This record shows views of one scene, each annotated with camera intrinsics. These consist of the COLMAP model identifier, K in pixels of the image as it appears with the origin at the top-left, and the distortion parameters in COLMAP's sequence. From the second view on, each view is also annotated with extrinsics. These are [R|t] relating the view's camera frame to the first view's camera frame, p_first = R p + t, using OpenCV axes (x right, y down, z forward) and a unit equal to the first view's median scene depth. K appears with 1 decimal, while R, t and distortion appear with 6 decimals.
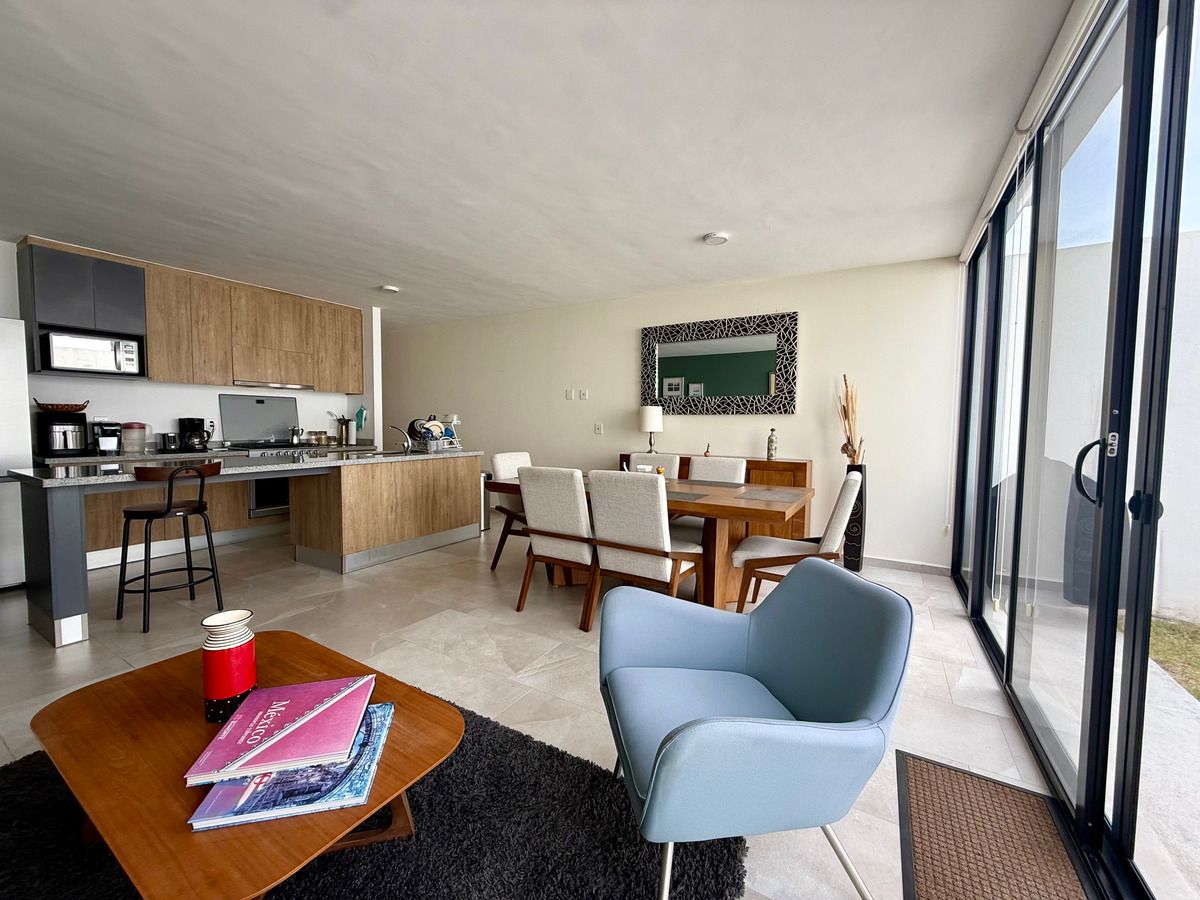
lens RADIAL K [[478.2, 0, 595.9], [0, 478.2, 450.5], [0, 0, 1]] dist [0.000214, 0.000333]
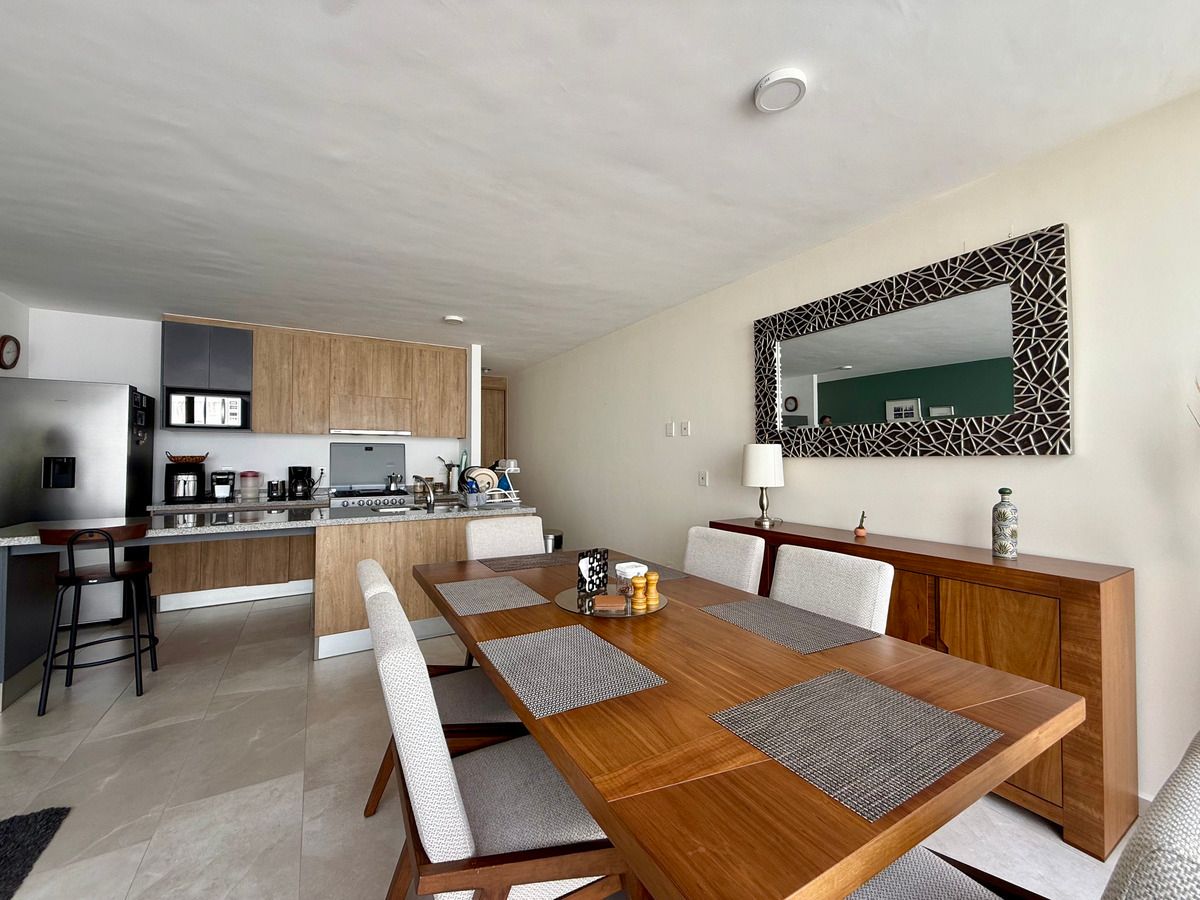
lens RADIAL K [[478.2, 0, 595.8], [0, 478.2, 449.7], [0, 0, 1]] dist [0.000214, 0.000333]
pose [[0.877126, -0.019059, -0.479881, 0.244889], [-0.019330, 0.997002, -0.074927, -0.040326], [0.479871, 0.074996, 0.874128, 0.413196]]
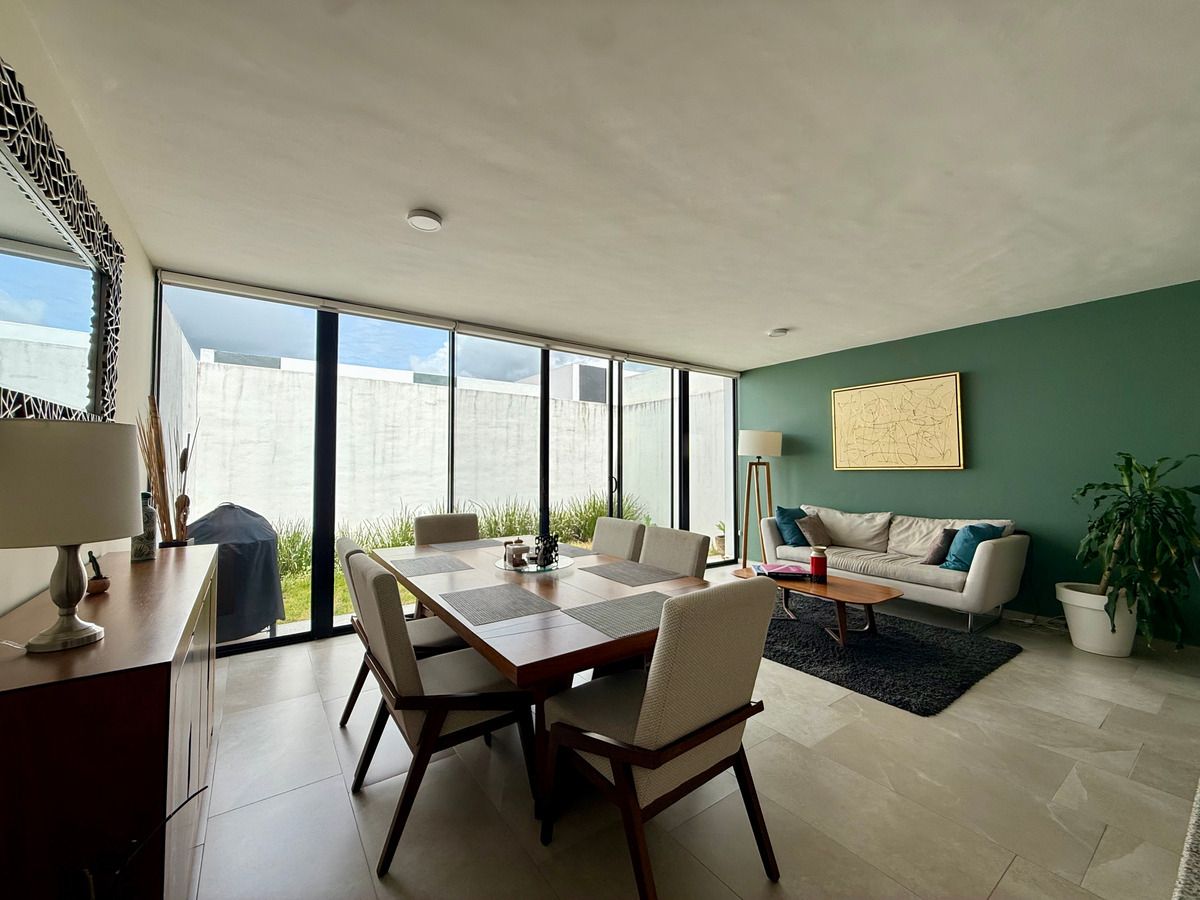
lens RADIAL K [[478.2, 0, 595.4], [0, 478.2, 450.0], [0, 0, 1]] dist [0.000214, 0.000333]
pose [[-0.916248, 0.001927, 0.400606, -0.209322], [0.011838, 0.999682, 0.022267, -0.089693], [-0.400436, 0.025144, -0.915980, 1.226011]]
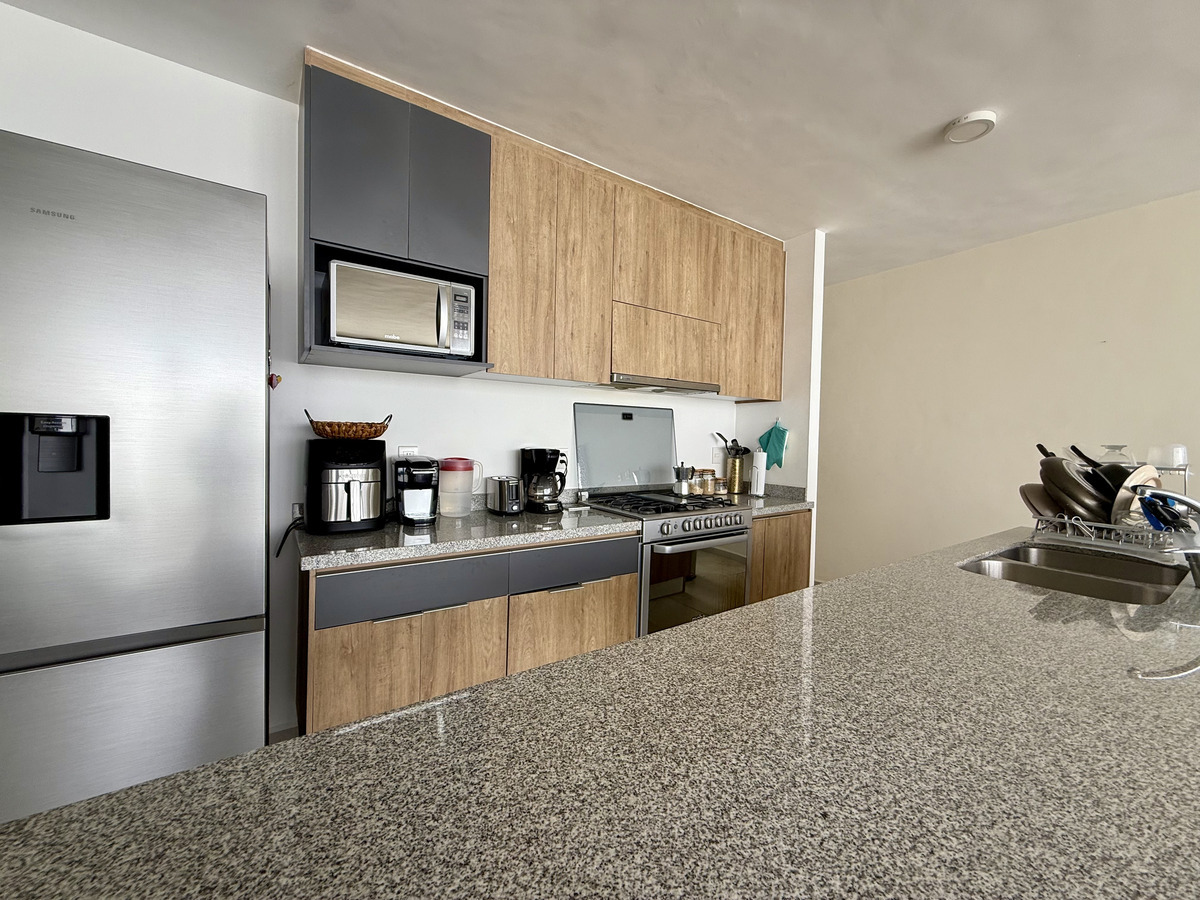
lens RADIAL K [[478.2, 0, 596.0], [0, 478.2, 449.6], [0, 0, 1]] dist [0.000214, 0.000333]
pose [[0.910952, 0.016466, -0.412183, -0.607982], [-0.031845, 0.999028, -0.030469, -0.055477], [0.411281, 0.040882, 0.910591, 0.584773]]
